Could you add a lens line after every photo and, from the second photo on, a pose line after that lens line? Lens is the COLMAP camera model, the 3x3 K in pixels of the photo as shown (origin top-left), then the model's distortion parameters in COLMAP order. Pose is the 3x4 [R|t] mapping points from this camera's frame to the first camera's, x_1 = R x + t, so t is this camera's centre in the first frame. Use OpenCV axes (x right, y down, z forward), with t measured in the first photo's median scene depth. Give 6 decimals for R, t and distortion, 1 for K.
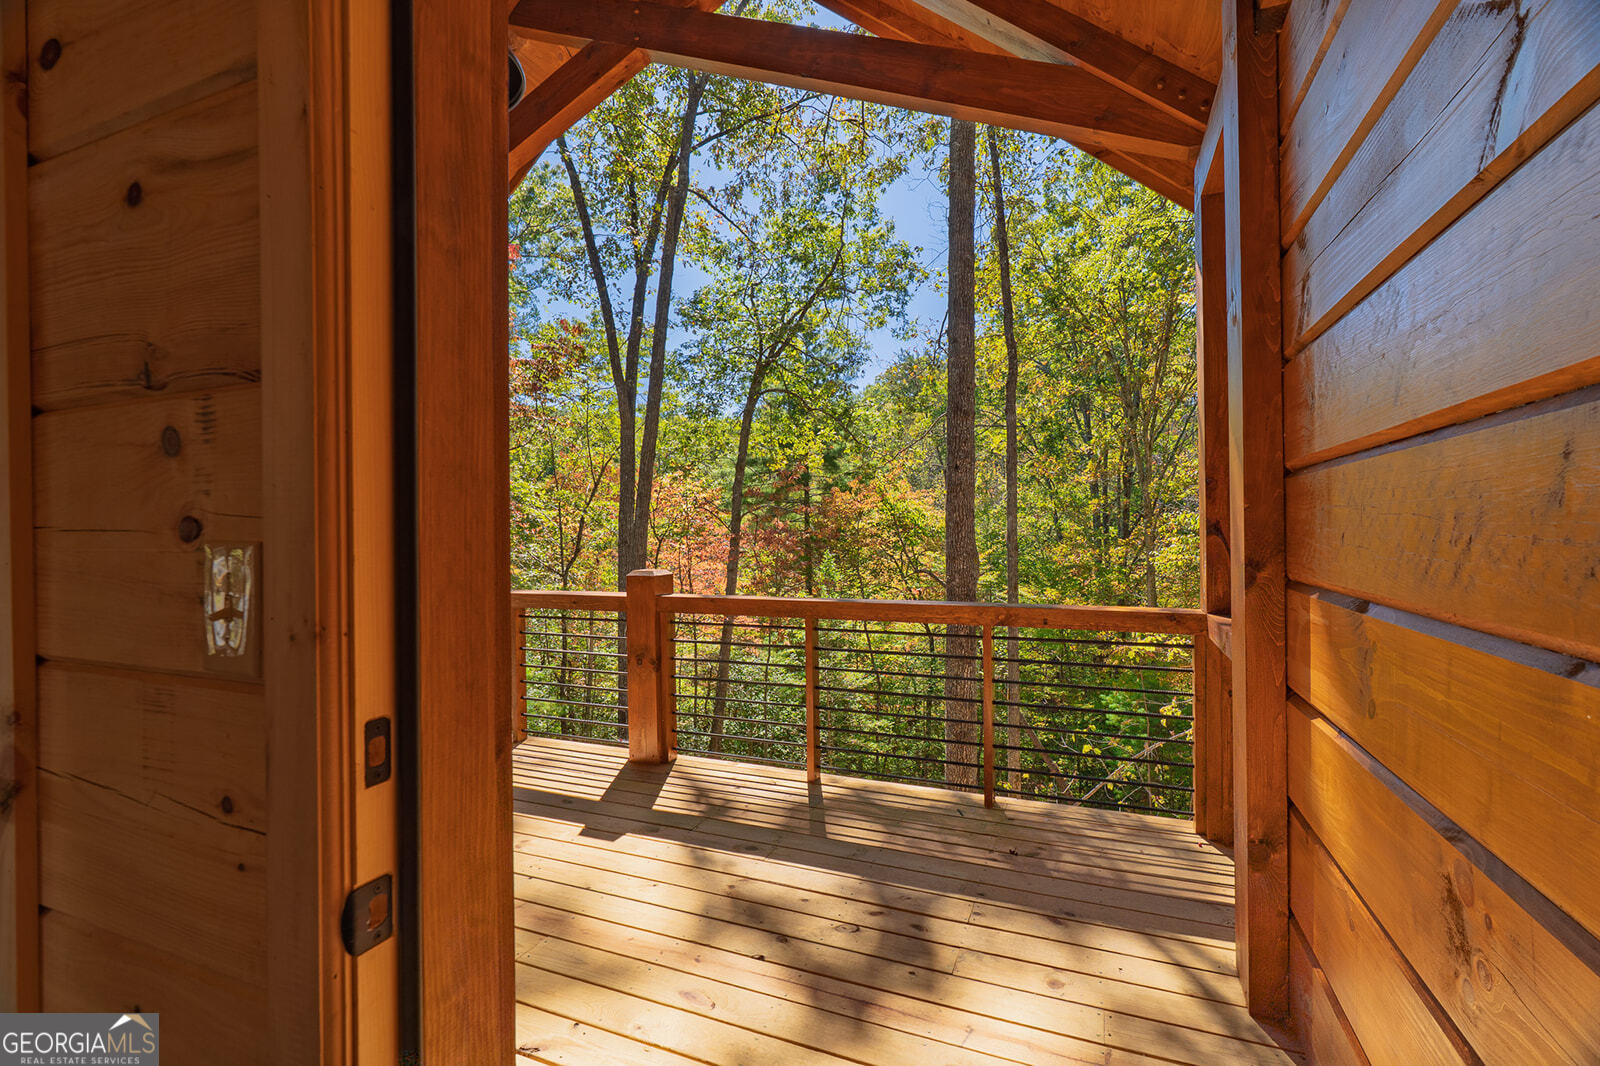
lens RADIAL K [[716.9, 0, 805.4], [0, 716.9, 530.1], [0, 0, 1]] dist [-0.002877, 0.000011]
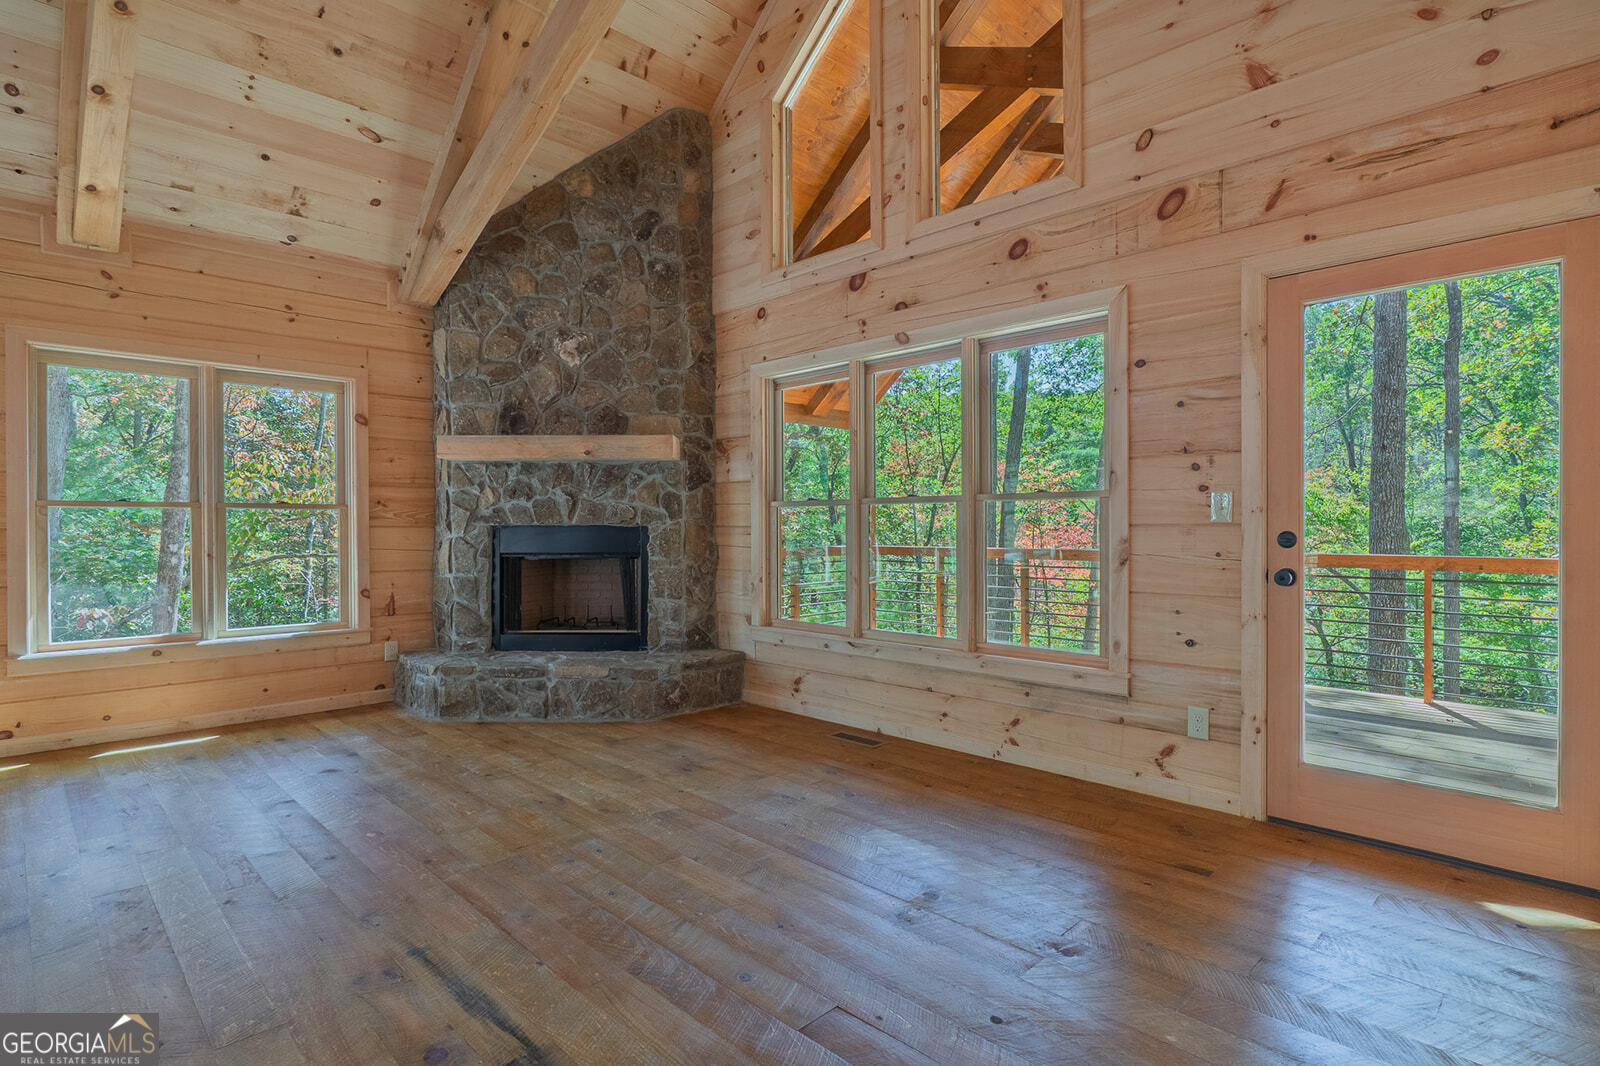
lens RADIAL K [[810.9, 0, 799.6], [0, 810.9, 531.1], [0, 0, 1]] dist [-0.000510, 0.001295]
pose [[0.922646, 0.009855, -0.385522, -0.042919], [-0.004601, 0.999884, 0.014549, 0.006629], [0.385621, -0.011650, 0.922584, -0.147953]]
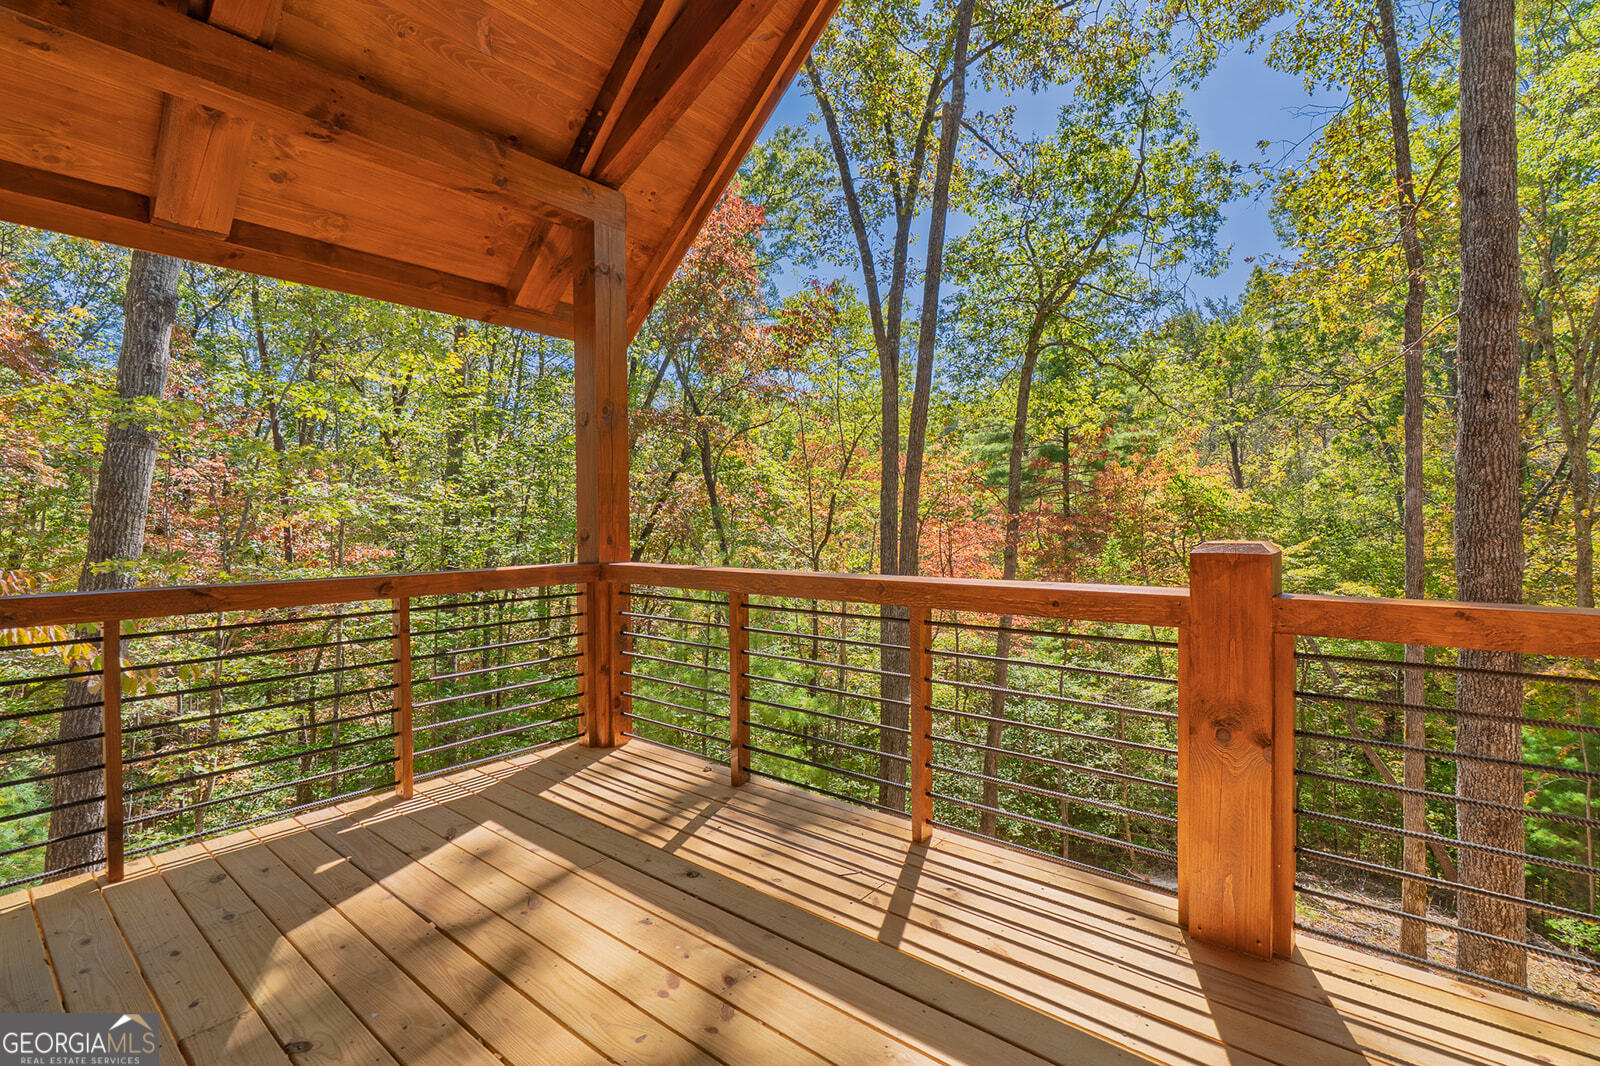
lens RADIAL K [[737.1, 0, 798.2], [0, 737.1, 537.4], [0, 0, 1]] dist [0.001911, 0.000273]
pose [[0.954154, 0.011179, -0.299109, -0.069637], [-0.002830, 0.999595, 0.028330, 0.008161], [0.299304, -0.026185, 0.953798, 0.077234]]
